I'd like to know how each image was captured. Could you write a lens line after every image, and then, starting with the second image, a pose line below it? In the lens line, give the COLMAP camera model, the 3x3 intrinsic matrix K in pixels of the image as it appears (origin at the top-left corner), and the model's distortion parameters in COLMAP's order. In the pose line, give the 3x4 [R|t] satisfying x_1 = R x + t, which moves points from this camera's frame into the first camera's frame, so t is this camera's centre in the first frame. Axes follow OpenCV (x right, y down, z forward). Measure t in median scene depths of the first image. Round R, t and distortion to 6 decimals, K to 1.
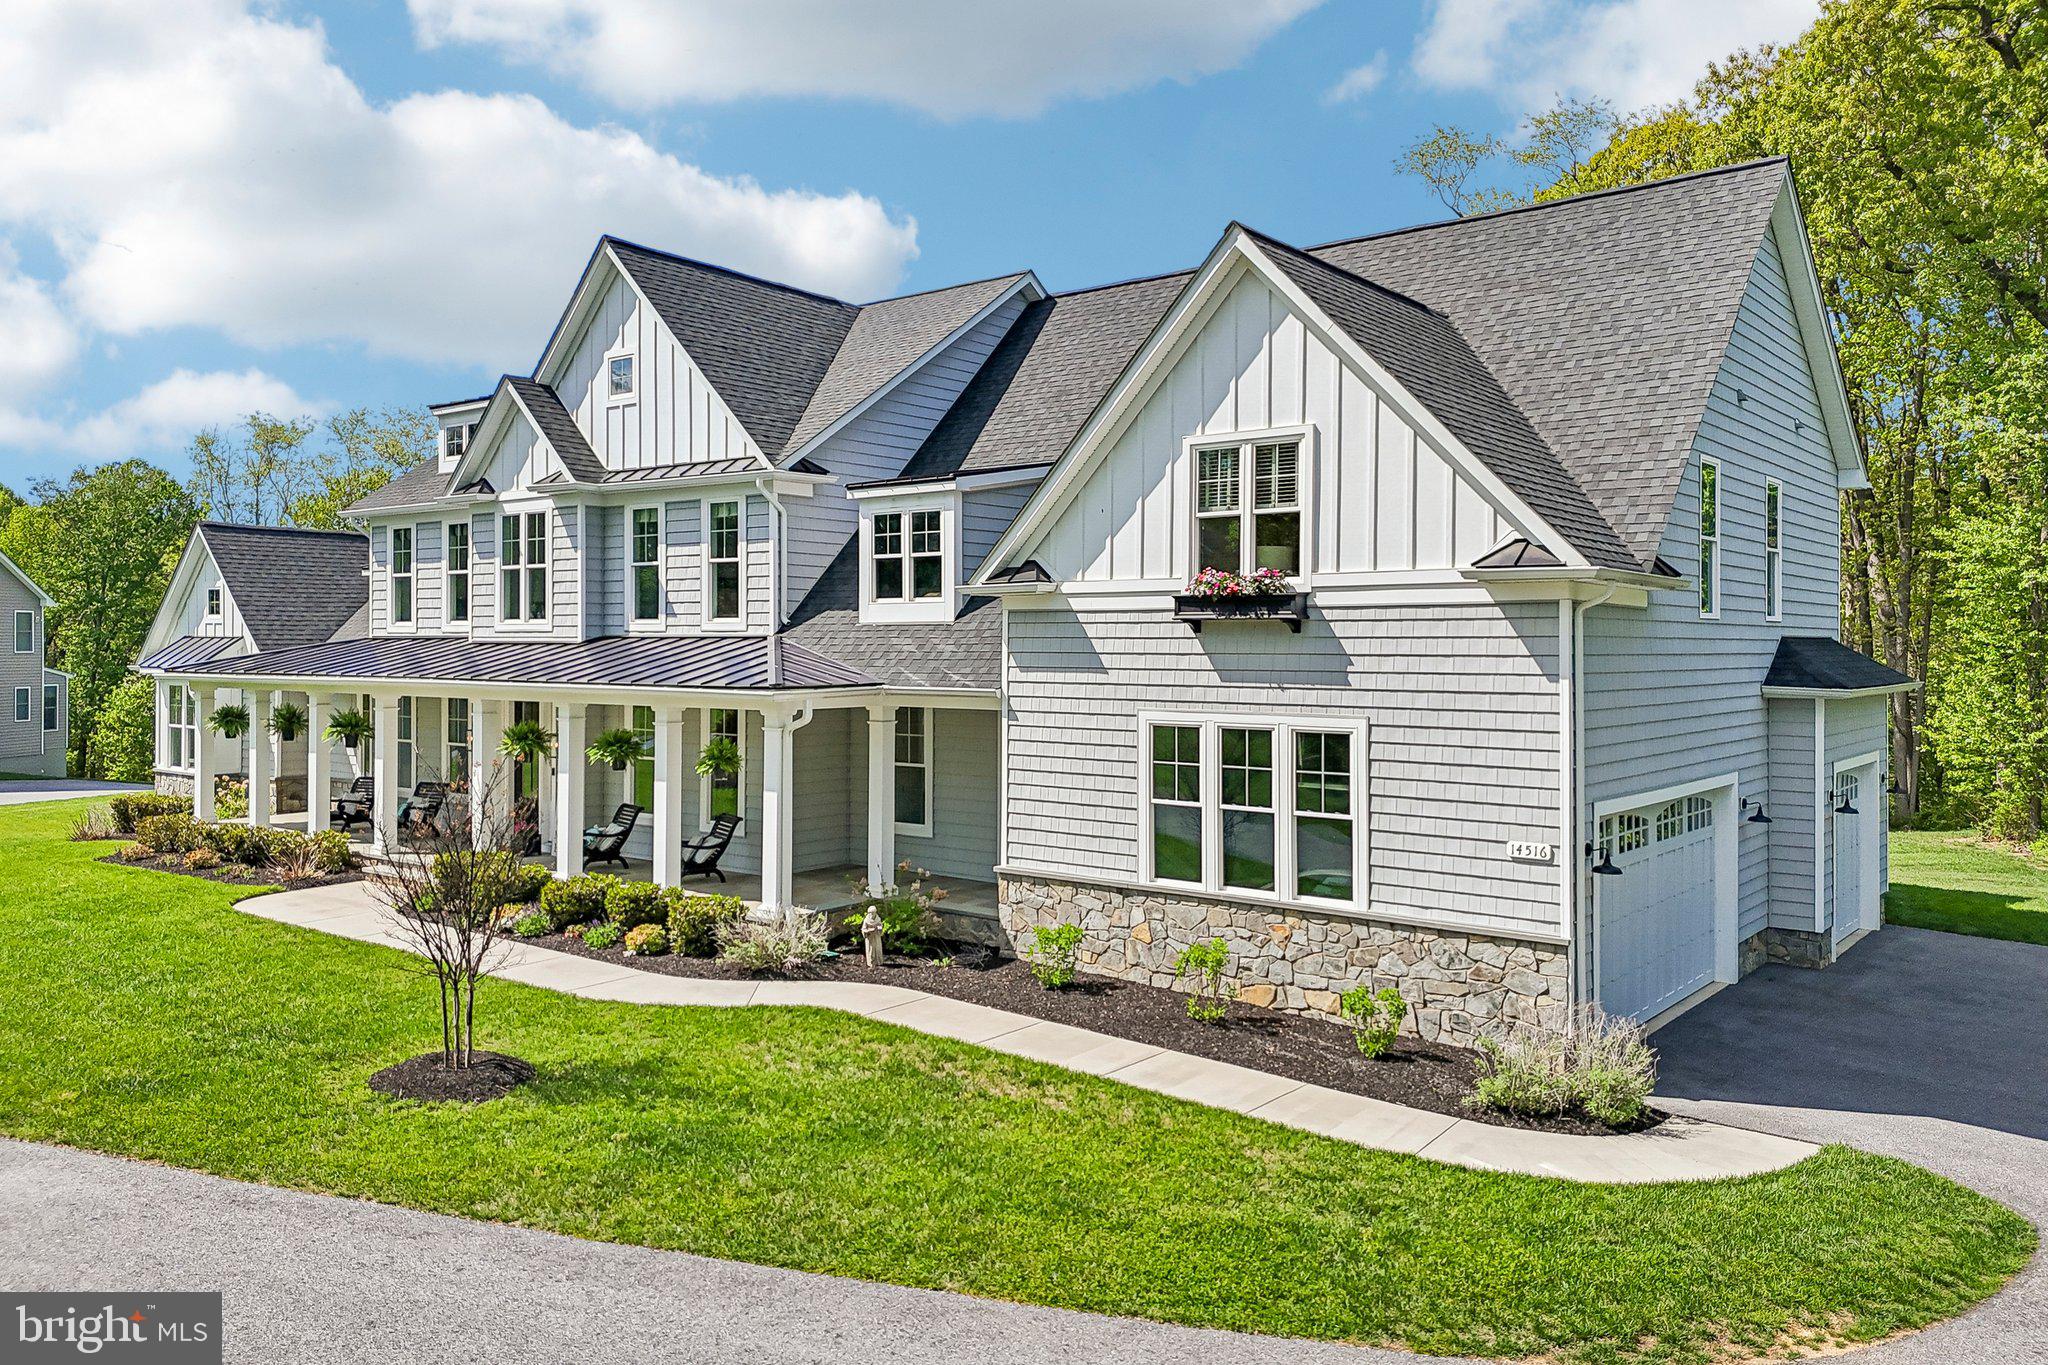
lens RADIAL K [[1487.6, 0, 1044.1], [0, 1487.6, 667.9], [0, 0, 1]] dist [0.087676, -0.096694]
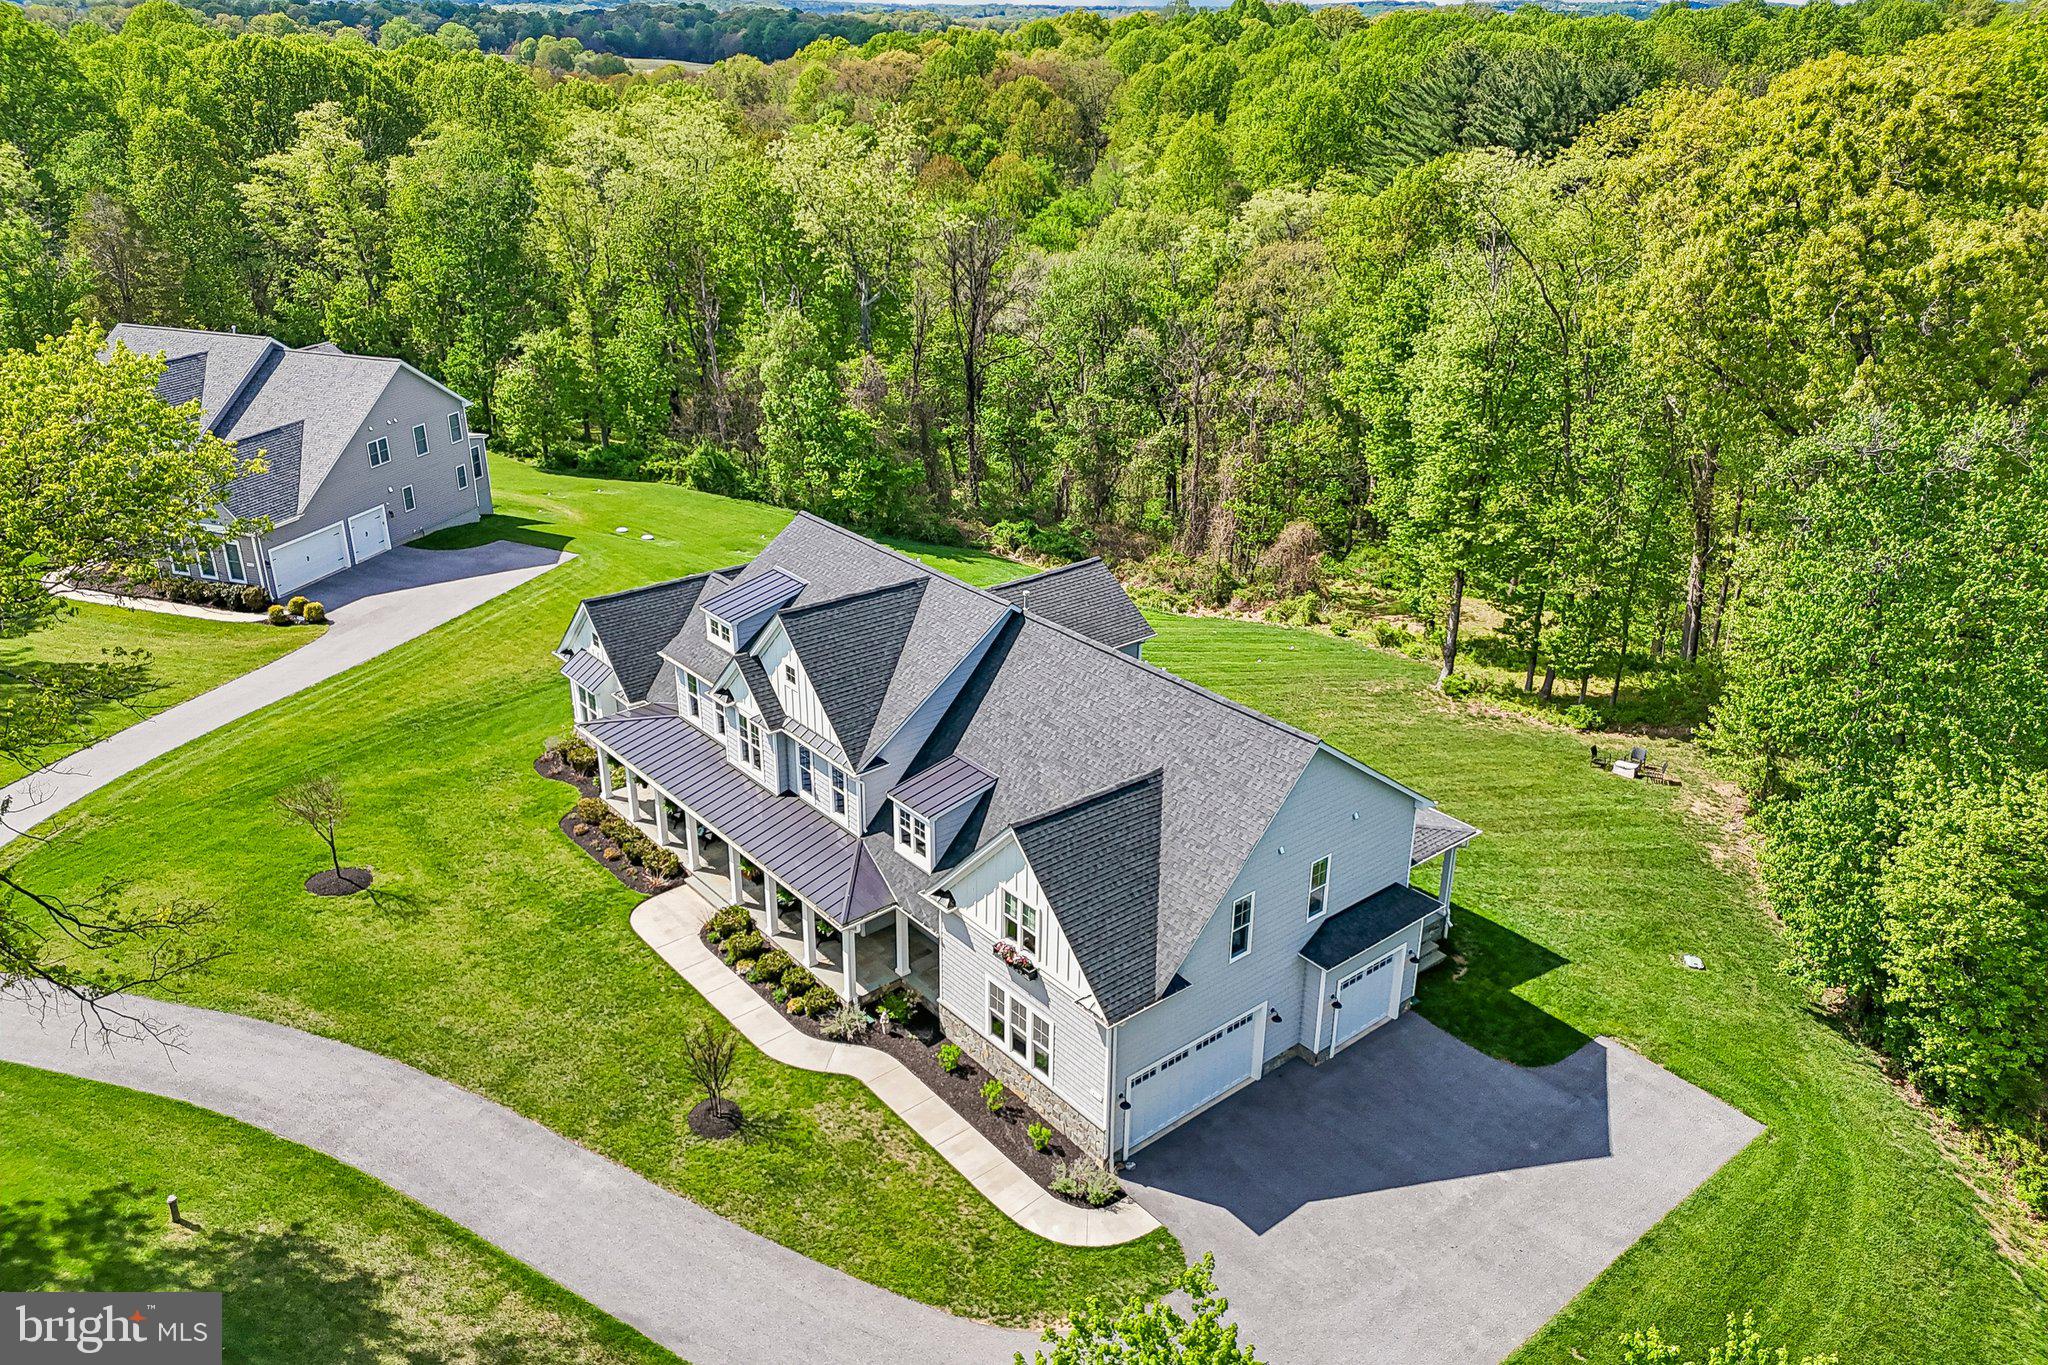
lens RADIAL K [[1487.6, 0, 1031.6], [0, 1487.6, 666.8], [0, 0, 1]] dist [0.087676, -0.096694]
pose [[0.978026, 0.090622, -0.187759, 0.535606], [-0.011334, 0.922369, 0.386145, -1.330010], [0.208176, -0.375531, 0.903127, -0.933570]]
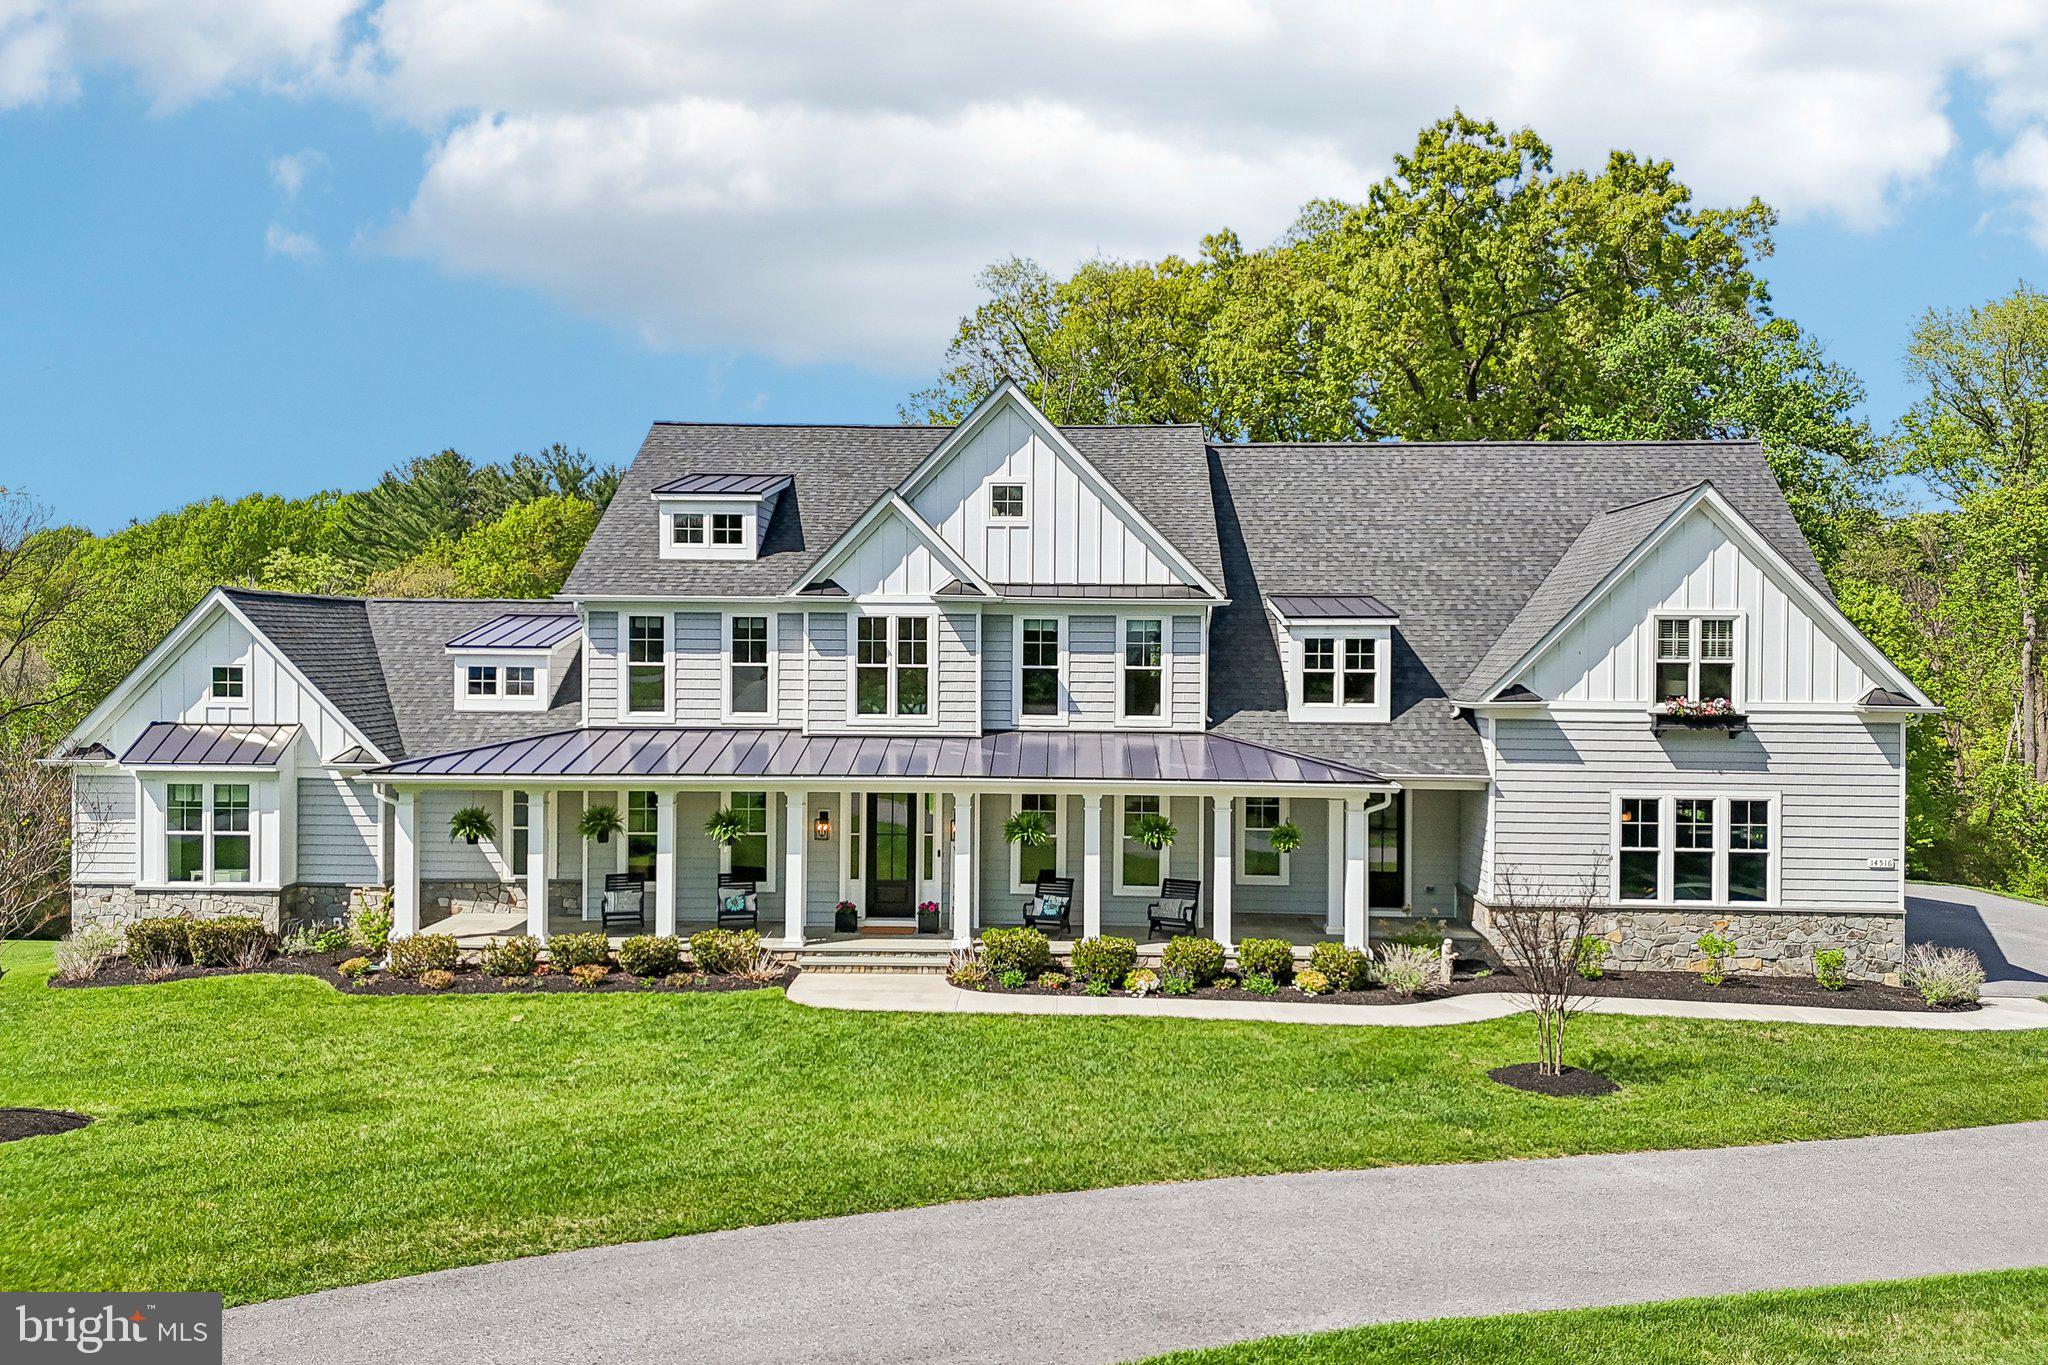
lens RADIAL K [[1487.6, 0, 1022.0], [0, 1487.6, 688.7], [0, 0, 1]] dist [0.087676, -0.096694]
pose [[0.813384, -0.012052, 0.581603, -1.297971], [0.003919, 0.999876, 0.015239, -0.097313], [-0.581714, -0.010116, 0.813330, 0.113757]]
